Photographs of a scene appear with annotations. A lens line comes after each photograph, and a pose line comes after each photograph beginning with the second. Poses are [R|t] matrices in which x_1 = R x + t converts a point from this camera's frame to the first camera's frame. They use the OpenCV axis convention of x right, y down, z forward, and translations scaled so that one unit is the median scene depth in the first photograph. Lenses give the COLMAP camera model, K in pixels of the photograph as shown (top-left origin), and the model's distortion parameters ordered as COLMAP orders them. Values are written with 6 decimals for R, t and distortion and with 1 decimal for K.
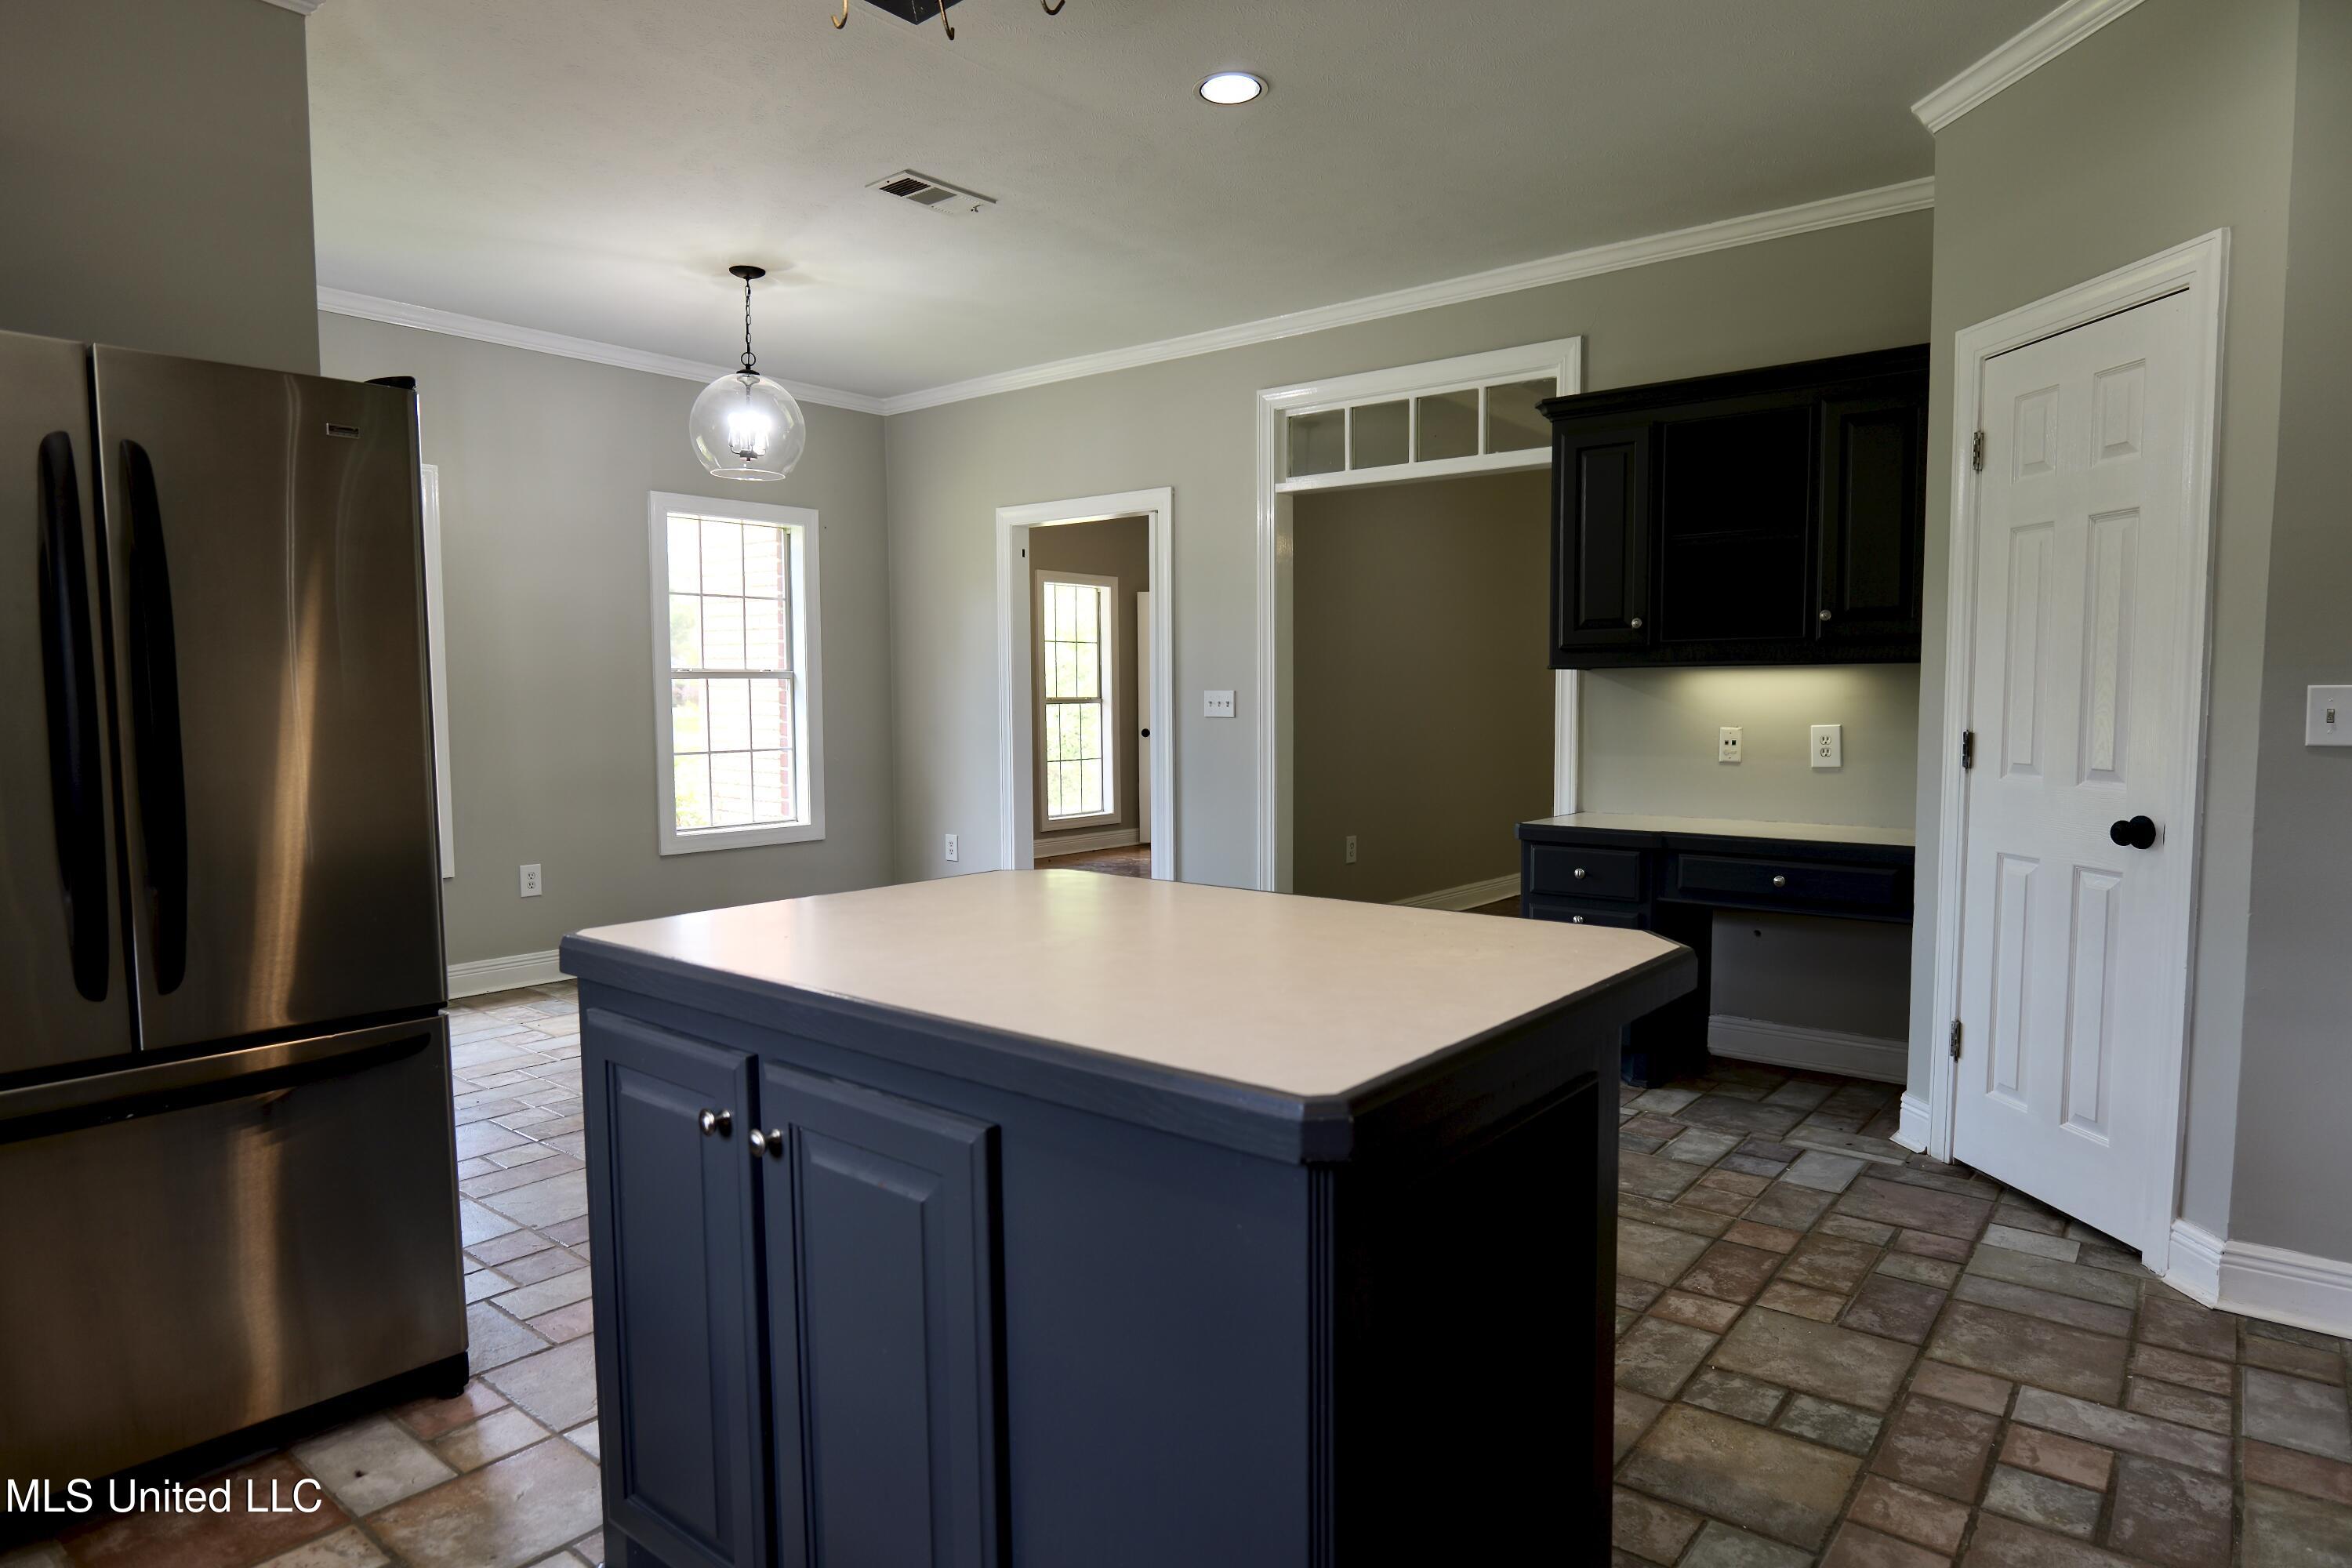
lens RADIAL K [[1374.1, 0, 1190.8], [0, 1374.1, 802.7], [0, 0, 1]] dist [-0.033482, -0.000215]
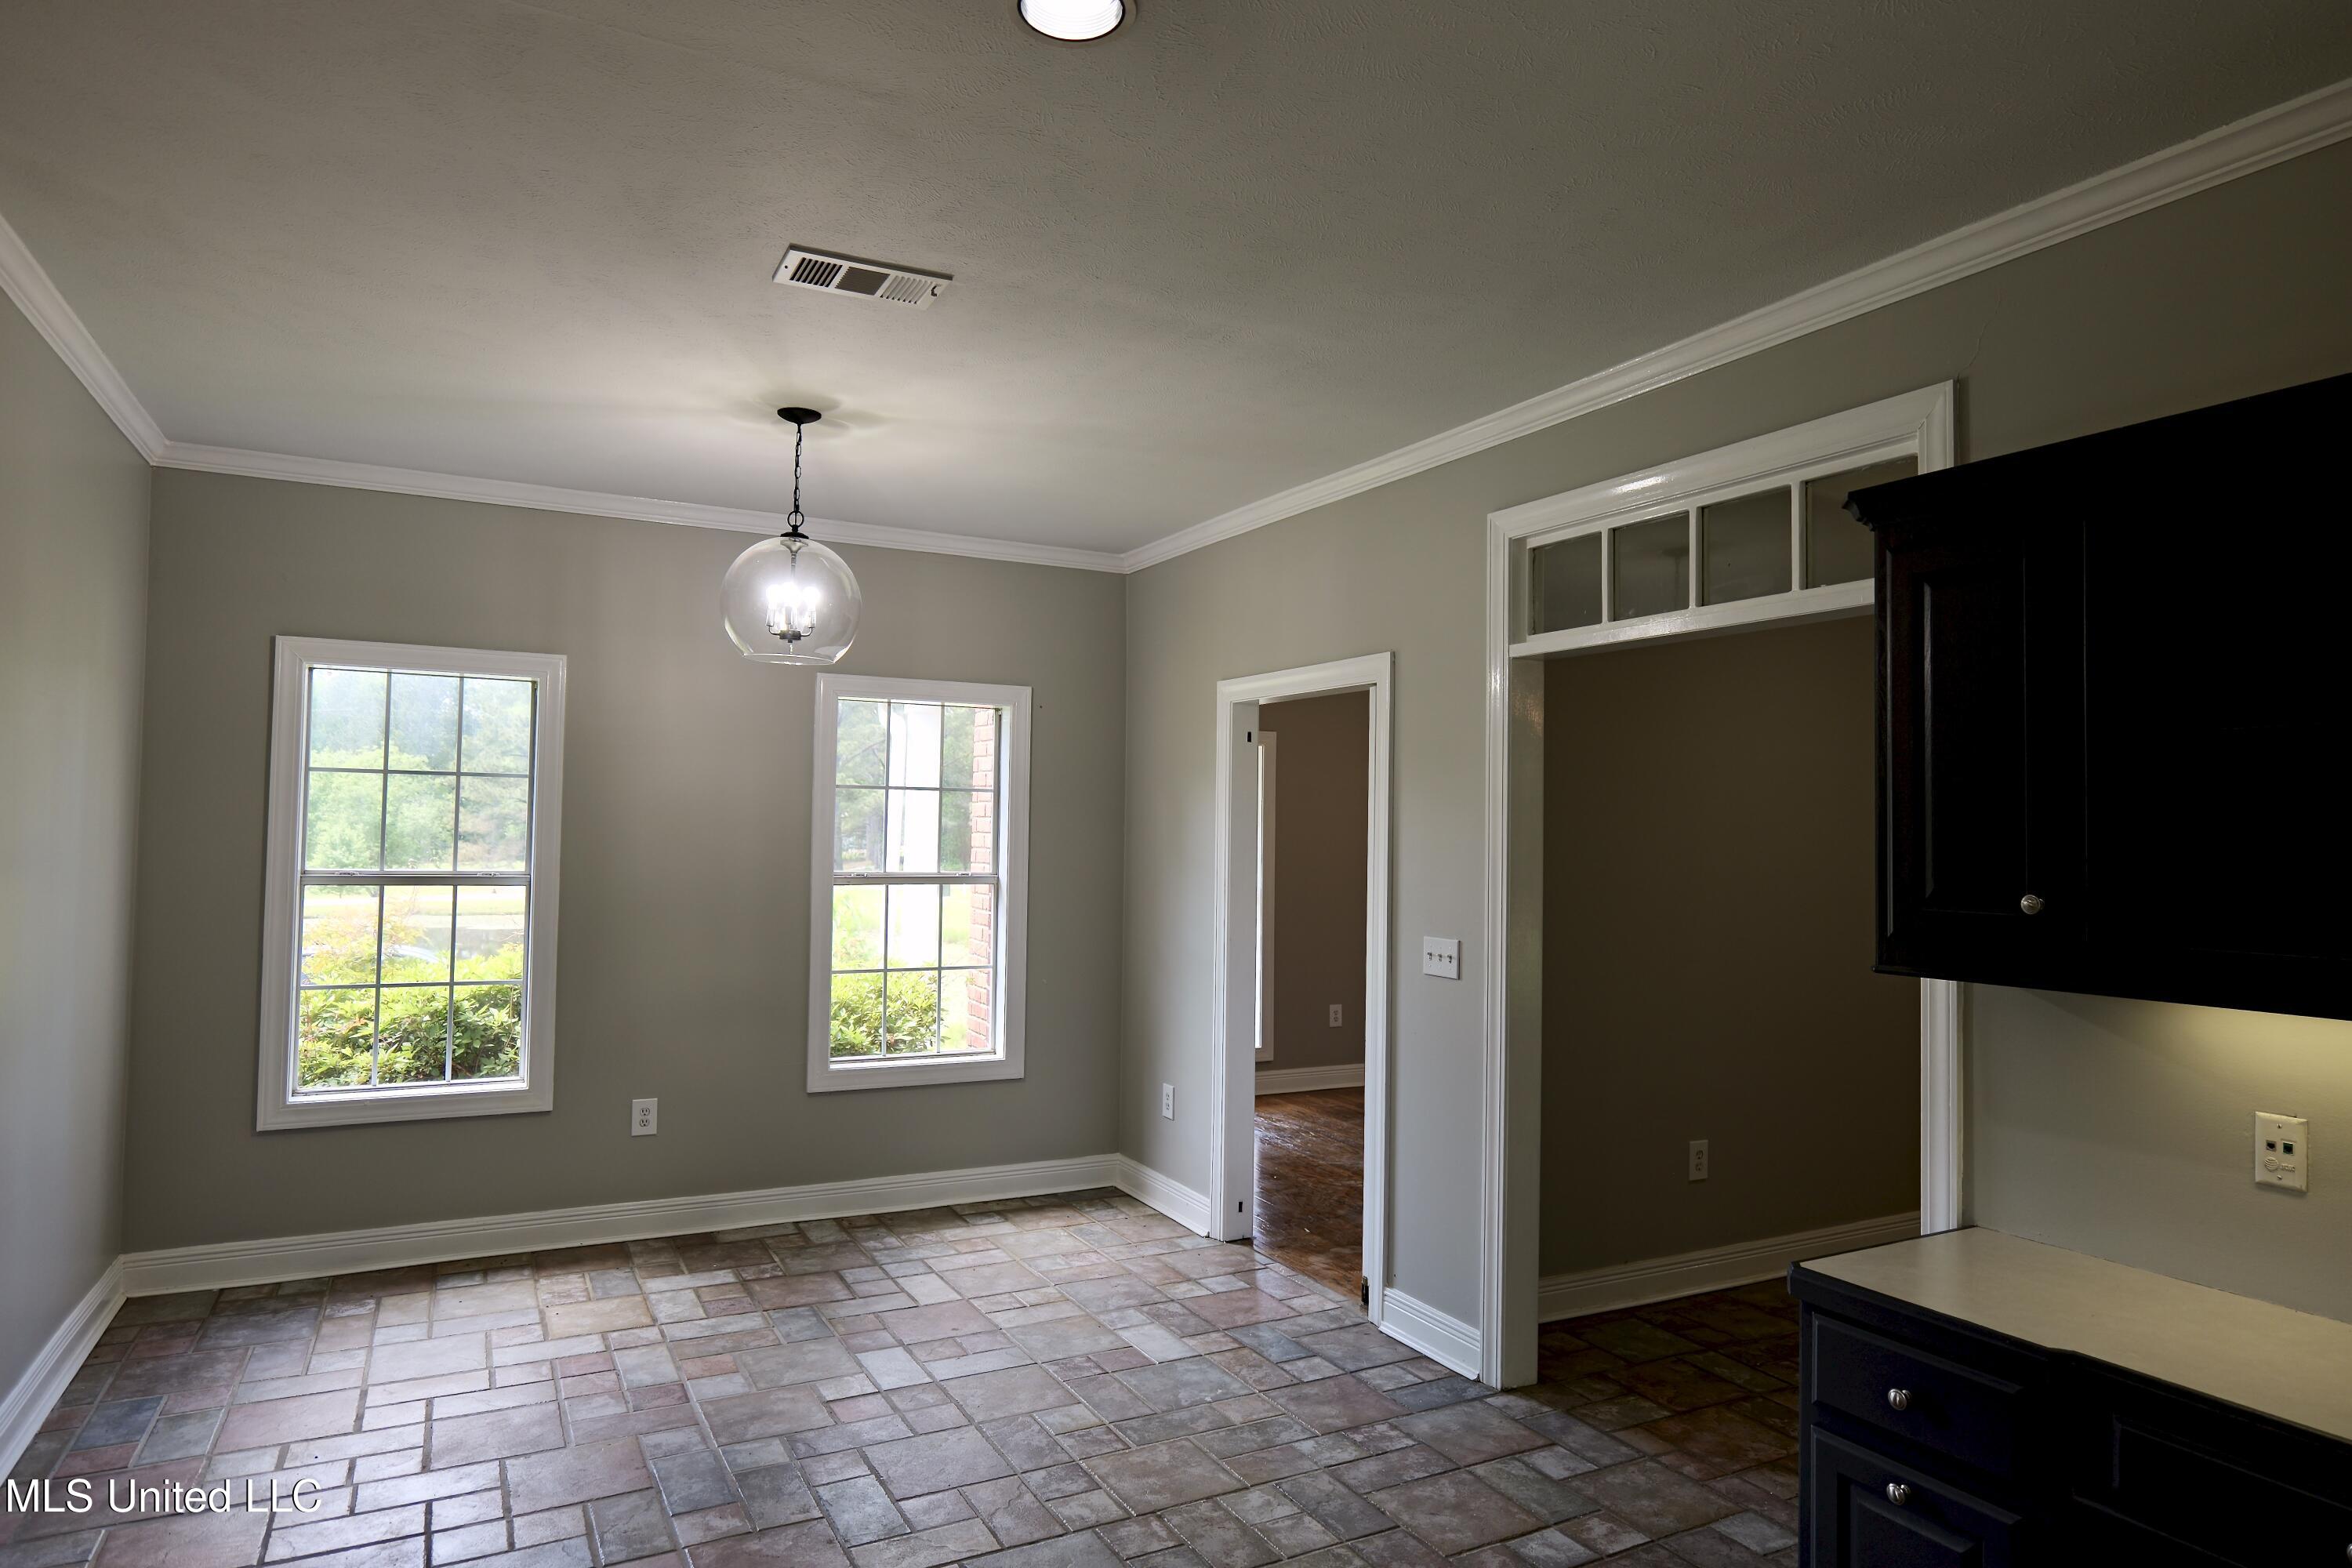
lens RADIAL K [[1373.2, 0, 1183.0], [0, 1373.2, 784.7], [0, 0, 1]] dist [-0.031879, 0.013348]
pose [[0.919583, 0.005706, -0.392854, 0.181206], [-0.051528, 0.993010, -0.106192, -0.081811], [0.389502, 0.117896, 0.913449, 0.318085]]
